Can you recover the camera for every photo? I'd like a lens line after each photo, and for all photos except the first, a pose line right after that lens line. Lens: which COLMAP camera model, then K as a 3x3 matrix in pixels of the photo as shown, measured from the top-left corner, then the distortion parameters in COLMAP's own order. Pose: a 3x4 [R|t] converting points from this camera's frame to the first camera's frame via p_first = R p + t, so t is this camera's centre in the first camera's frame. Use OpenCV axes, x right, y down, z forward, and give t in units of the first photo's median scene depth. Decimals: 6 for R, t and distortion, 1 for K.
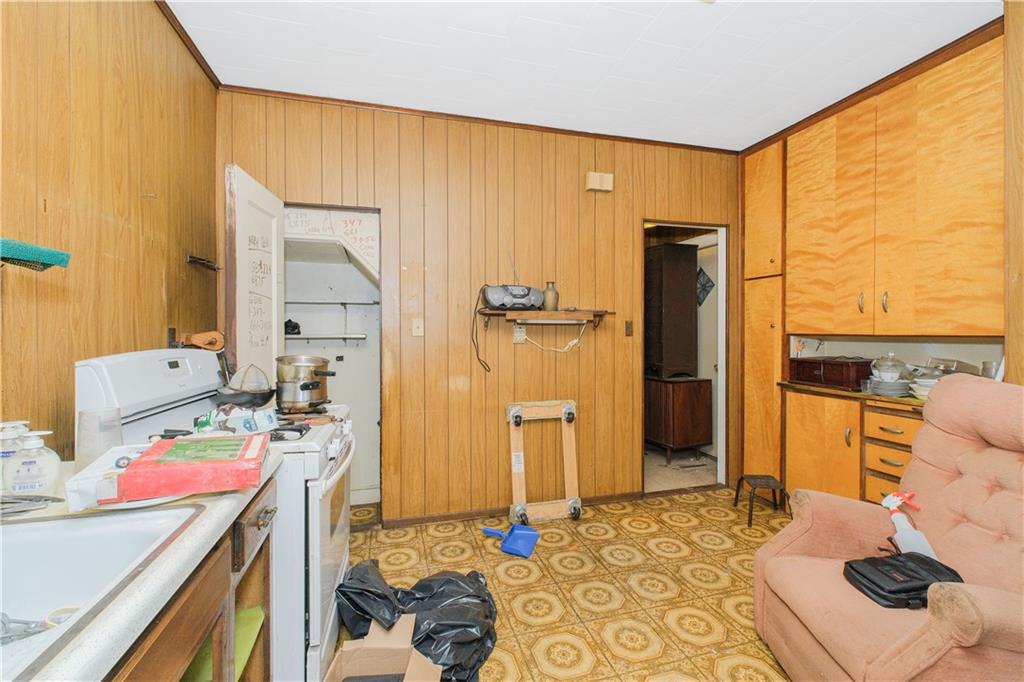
lens RADIAL K [[434.1, 0, 522.9], [0, 434.1, 332.0], [0, 0, 1]] dist [-0.001148, -0.000680]
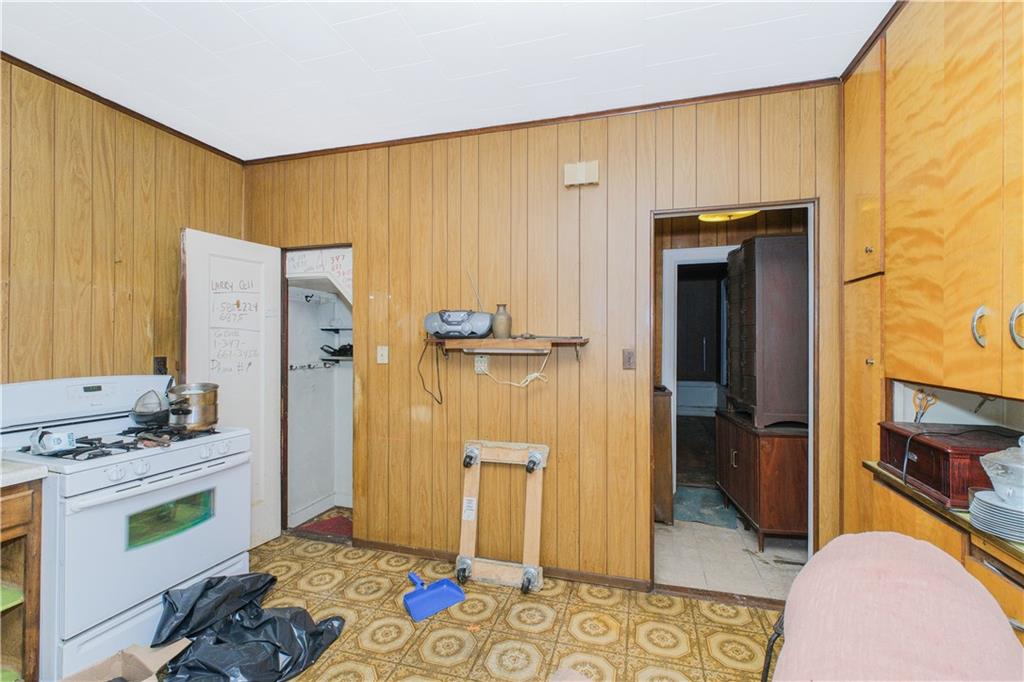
lens RADIAL K [[434.1, 0, 516.5], [0, 434.1, 339.7], [0, 0, 1]] dist [-0.001148, -0.000680]
pose [[0.850552, 0.003061, -0.525882, 0.542044], [-0.007266, 0.999956, -0.005930, -0.041907], [0.525841, 0.008865, 0.850537, 0.293673]]
